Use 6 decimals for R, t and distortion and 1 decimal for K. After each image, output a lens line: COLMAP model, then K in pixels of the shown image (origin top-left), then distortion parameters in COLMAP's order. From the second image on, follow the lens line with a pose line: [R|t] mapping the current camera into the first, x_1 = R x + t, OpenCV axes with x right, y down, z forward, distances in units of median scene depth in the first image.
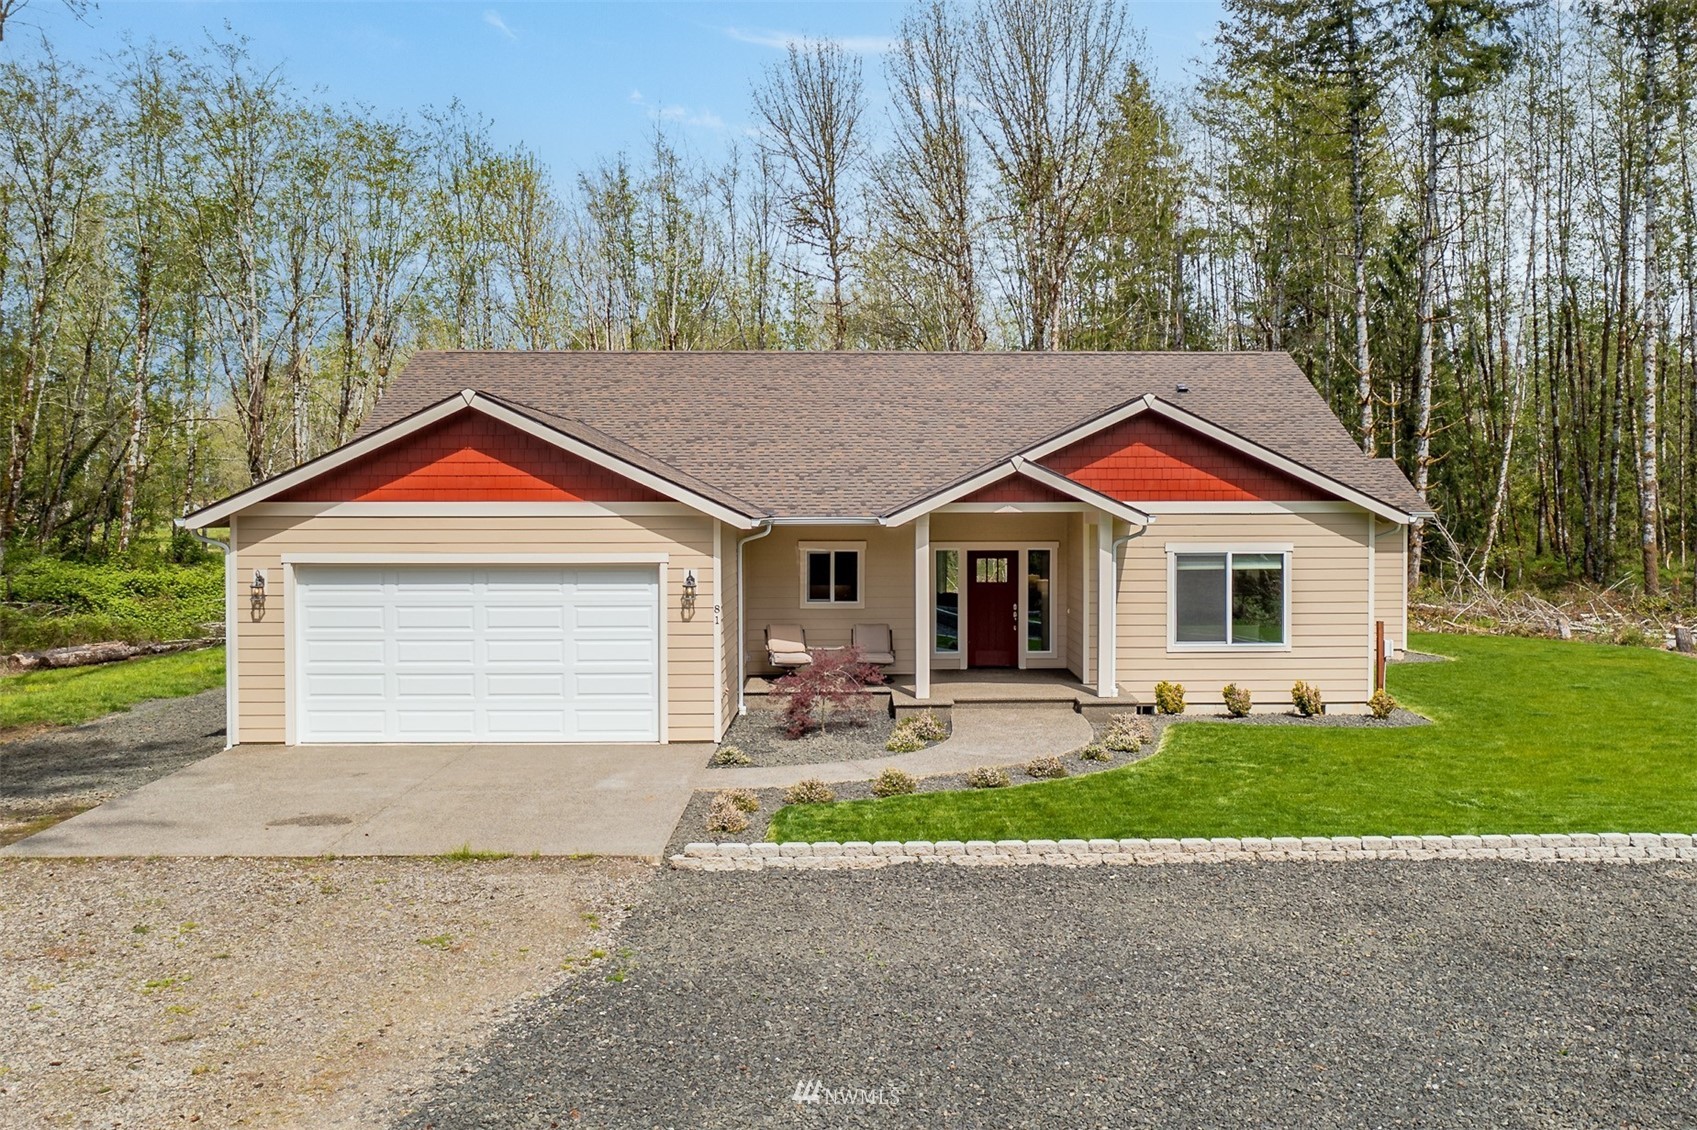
lens RADIAL K [[1574.3, 0, 935.8], [0, 1574.3, 527.3], [0, 0, 1]] dist [-0.010257, 0.003505]
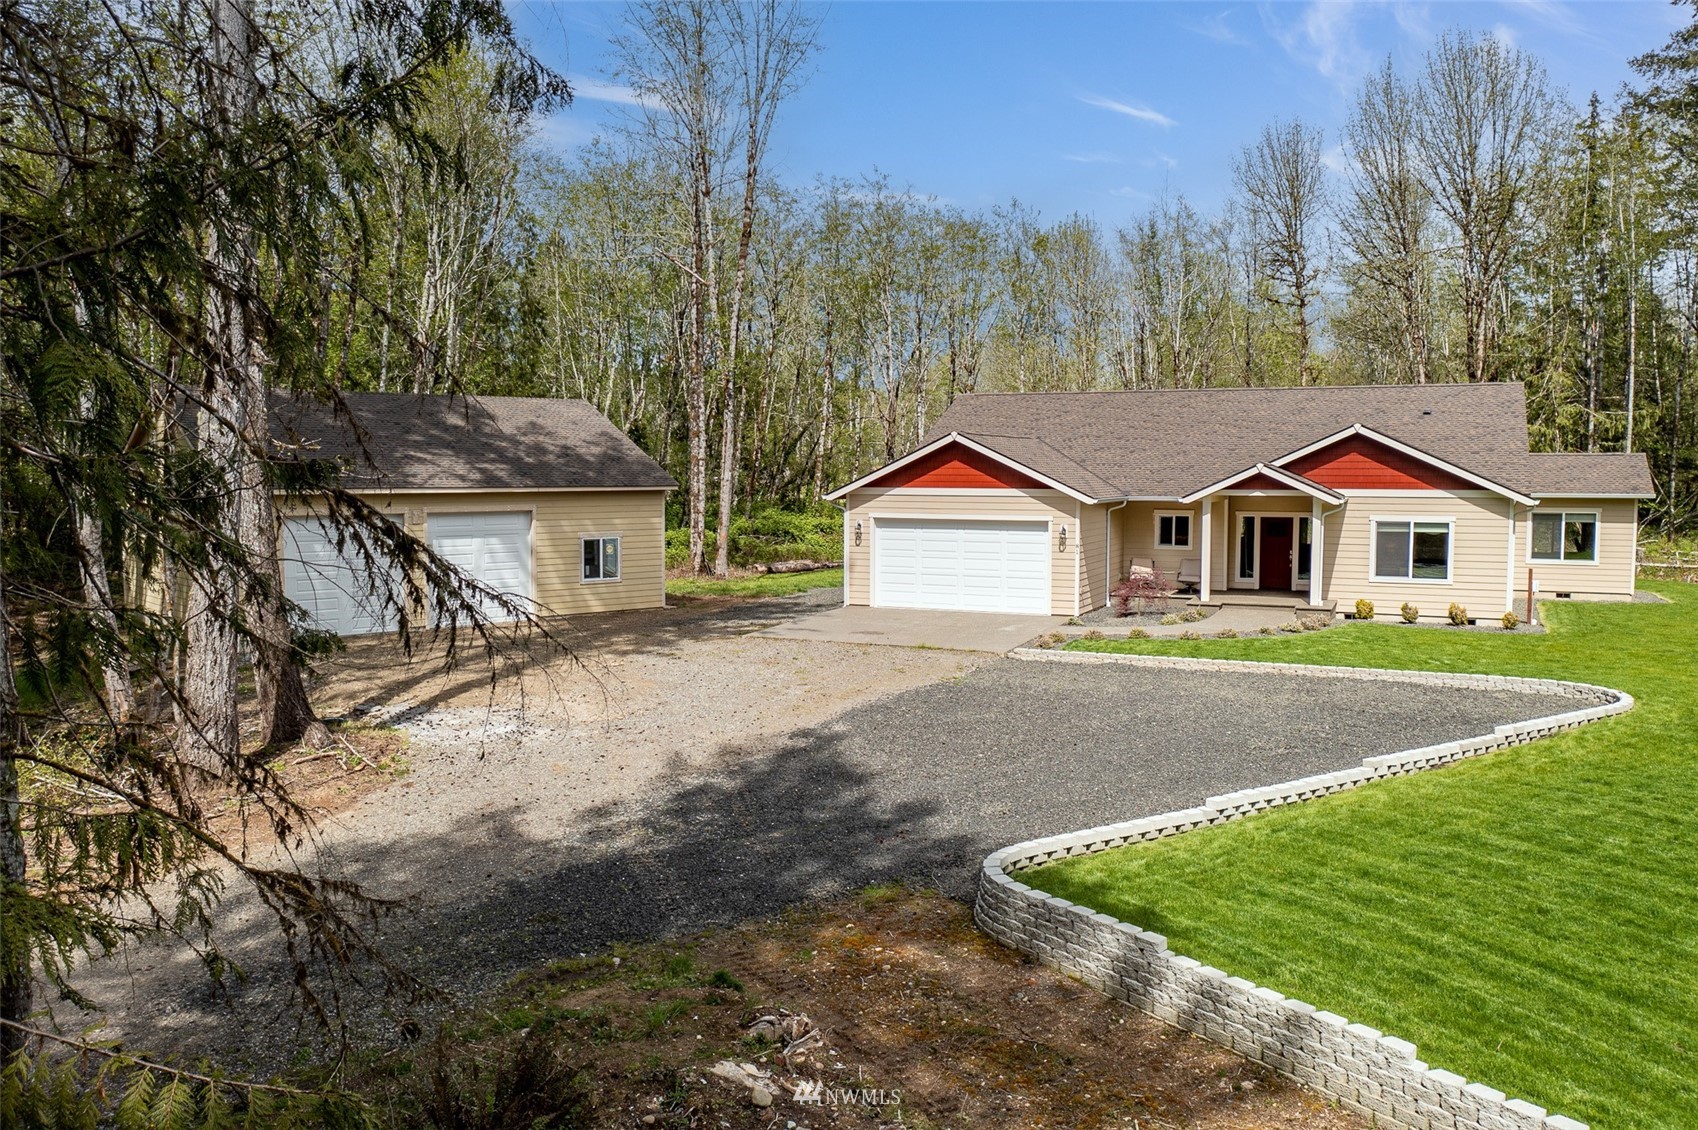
lens RADIAL K [[1355.9, 0, 816.4], [0, 1355.9, 544.0], [0, 0, 1]] dist [-0.075080, 0.004685]
pose [[0.883893, 0.027795, -0.466863, 0.286318], [-0.007135, 0.998918, 0.045963, -0.019328], [0.467635, -0.037296, 0.883135, -0.485727]]
